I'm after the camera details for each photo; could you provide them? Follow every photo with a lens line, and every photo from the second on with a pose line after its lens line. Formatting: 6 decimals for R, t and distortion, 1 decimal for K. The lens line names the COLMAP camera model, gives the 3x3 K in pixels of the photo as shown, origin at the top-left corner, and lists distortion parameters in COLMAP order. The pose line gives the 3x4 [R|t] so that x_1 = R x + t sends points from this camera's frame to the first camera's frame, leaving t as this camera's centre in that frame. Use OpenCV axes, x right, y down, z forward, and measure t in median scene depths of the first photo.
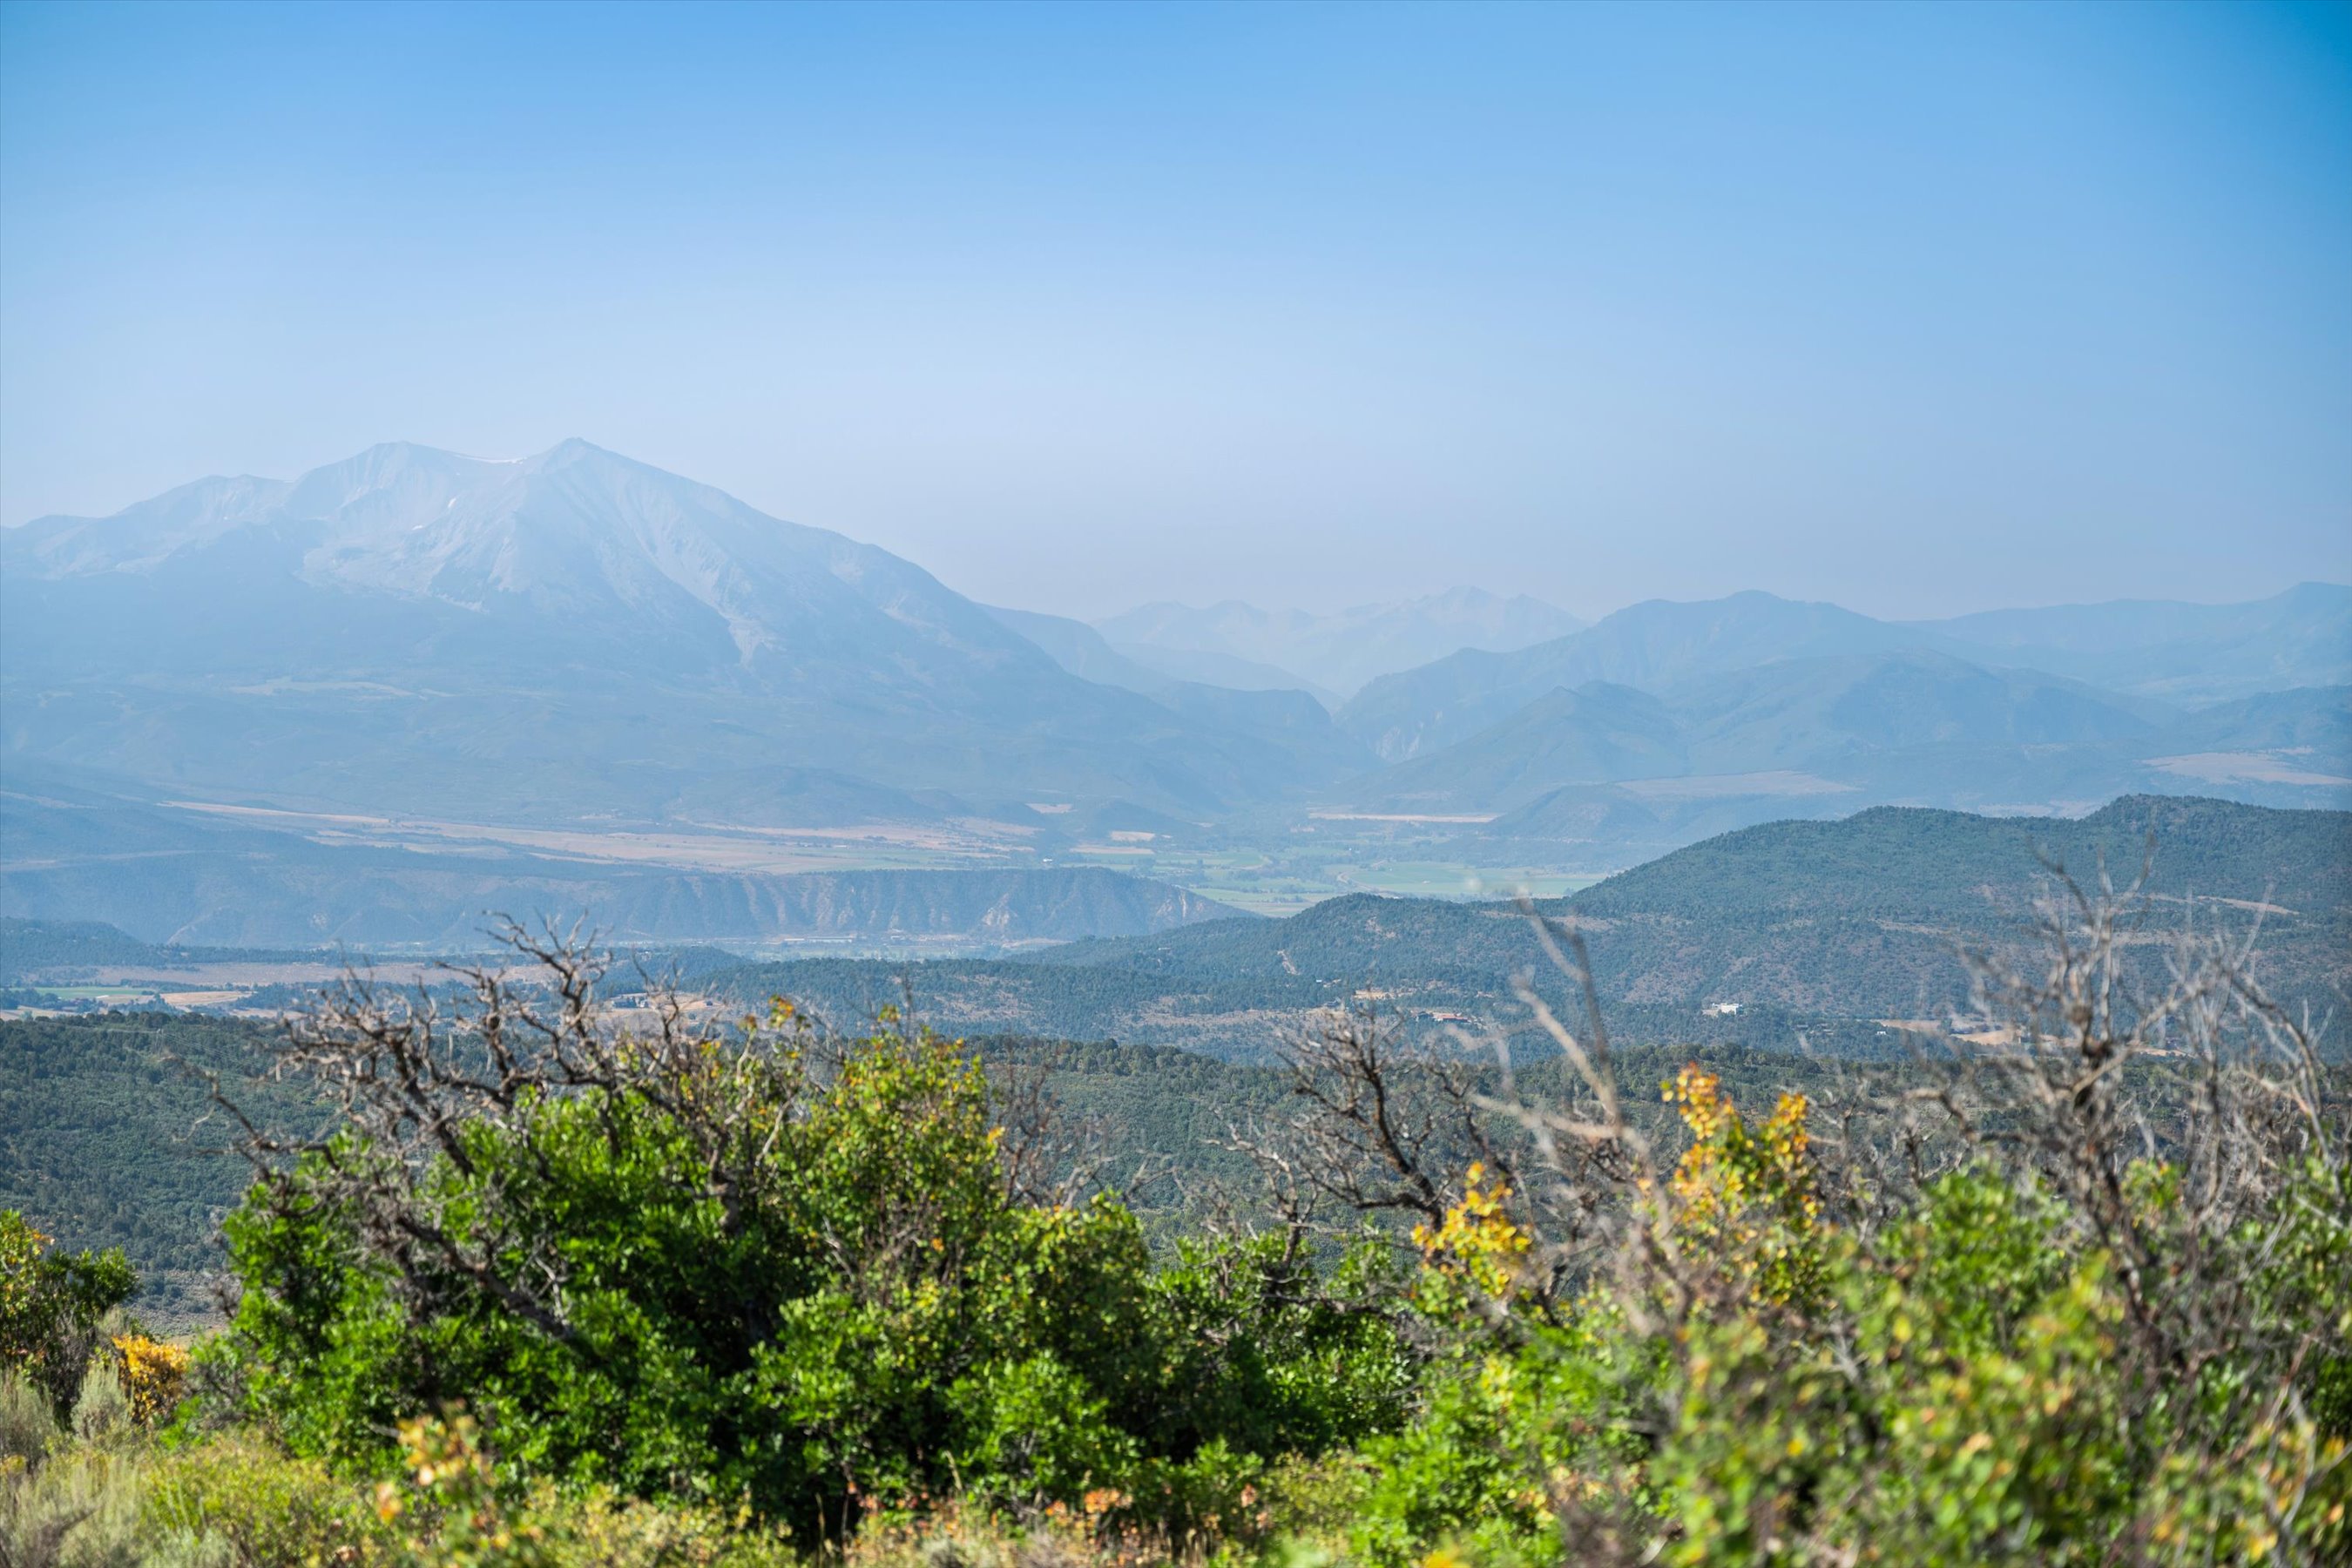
lens RADIAL K [[4663.6, 0, 1135.8], [0, 4663.6, 788.3], [0, 0, 1]] dist [0.024424, -0.197874]
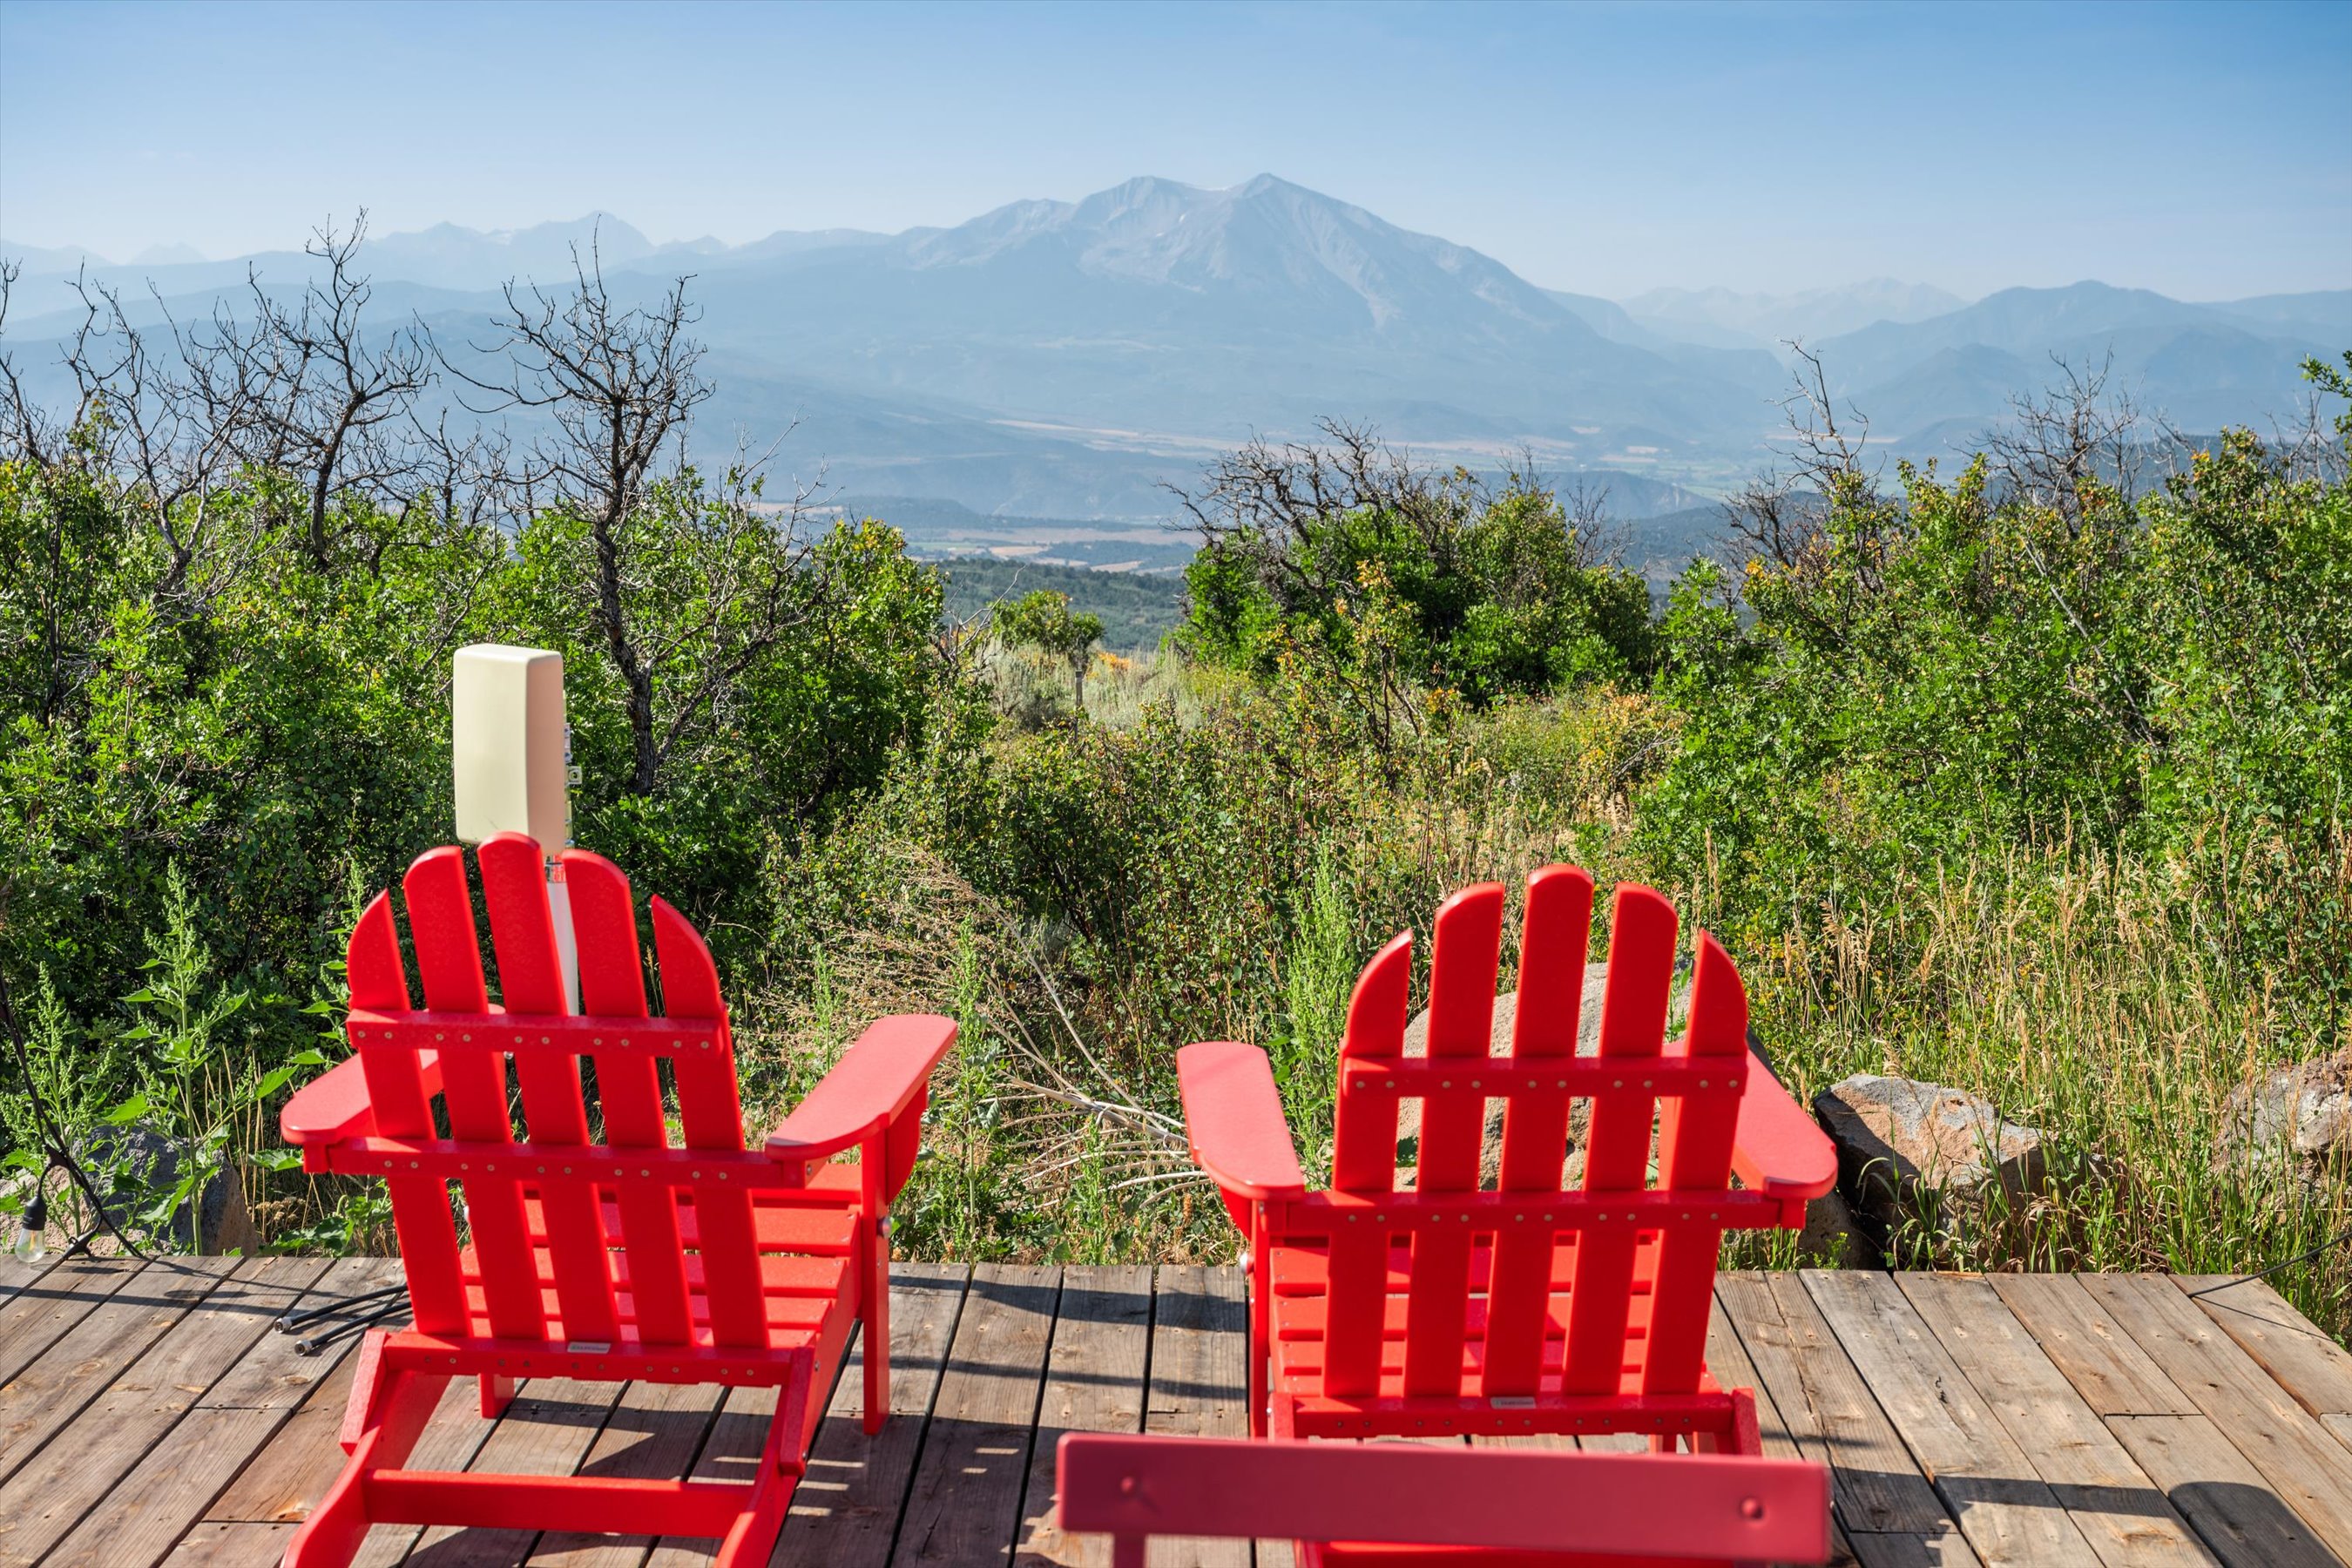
lens RADIAL K [[3159.1, 0, 1147.0], [0, 3159.1, 785.8], [0, 0, 1]] dist [-0.004952, 0.015903]
pose [[0.987892, 0.026704, -0.152825, -0.001144], [-0.008722, 0.993076, 0.117145, 0.027031], [0.154895, -0.114394, 0.981286, -0.359176]]
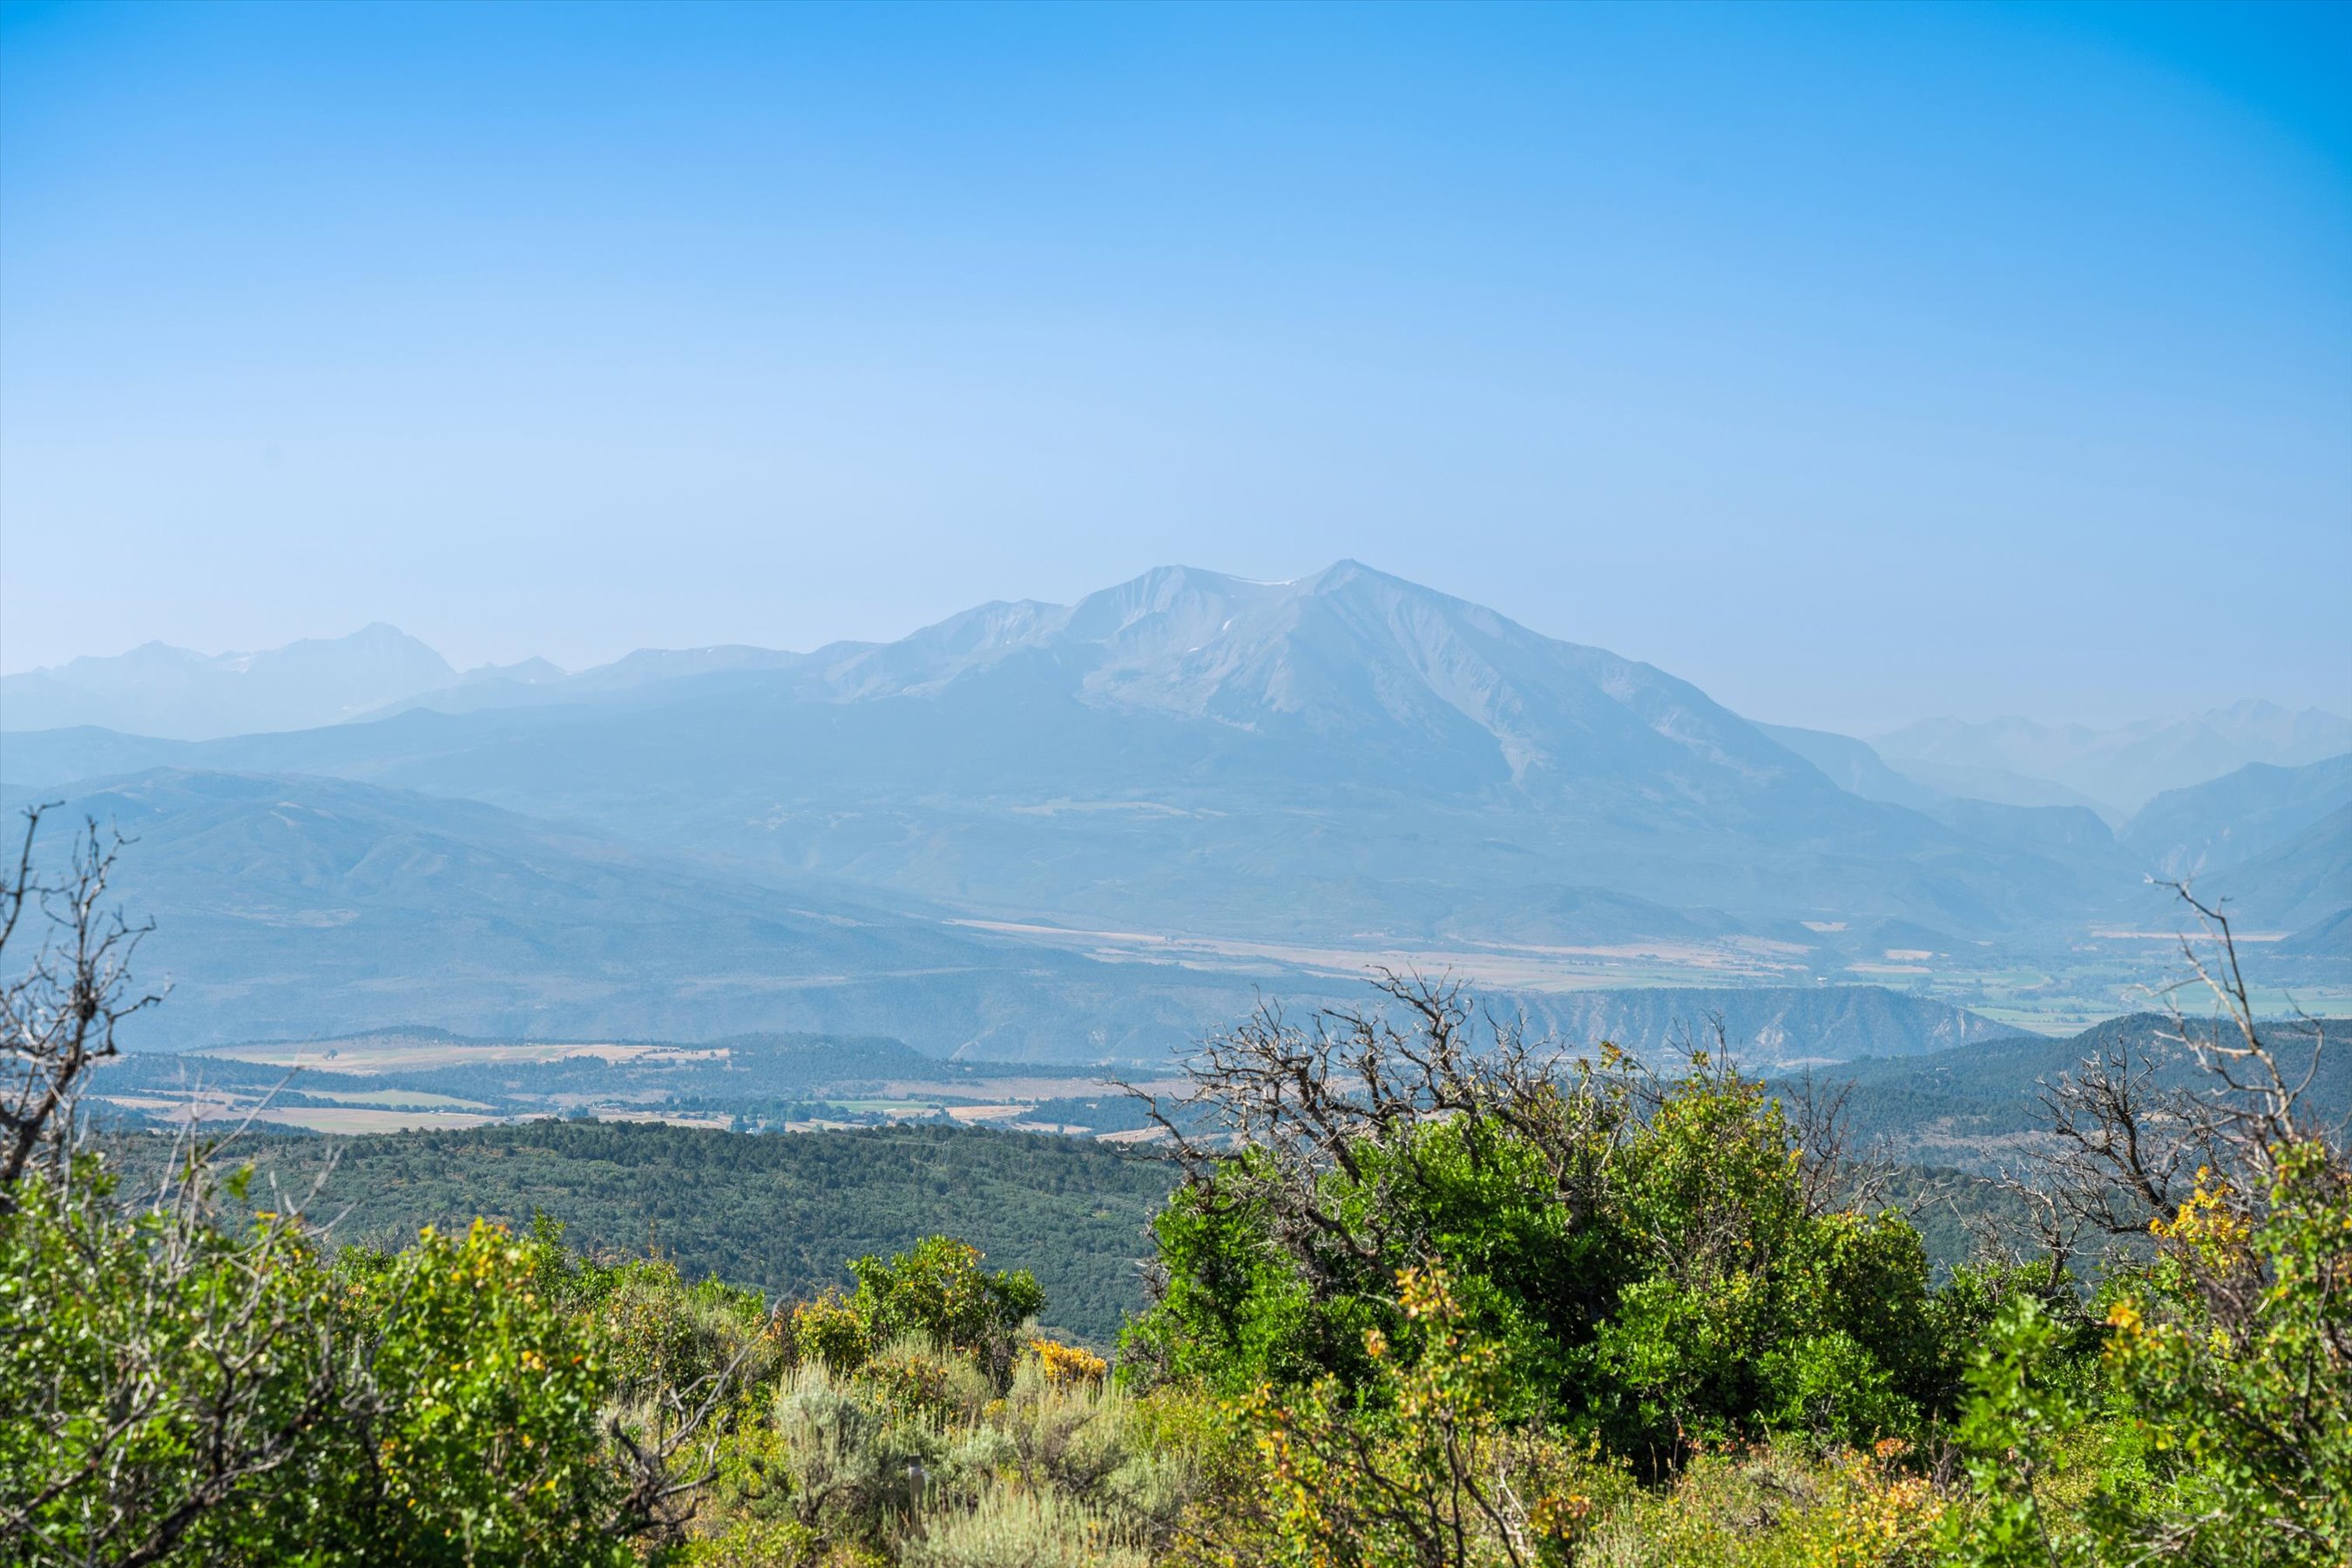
lens RADIAL K [[4663.6, 0, 1135.8], [0, 4663.6, 788.3], [0, 0, 1]] dist [0.024424, -0.197874]
pose [[0.986449, -0.004507, -0.164004, -0.000726], [0.000334, 0.999676, -0.025464, 0.011479], [0.164065, 0.025064, 0.986131, -0.201474]]
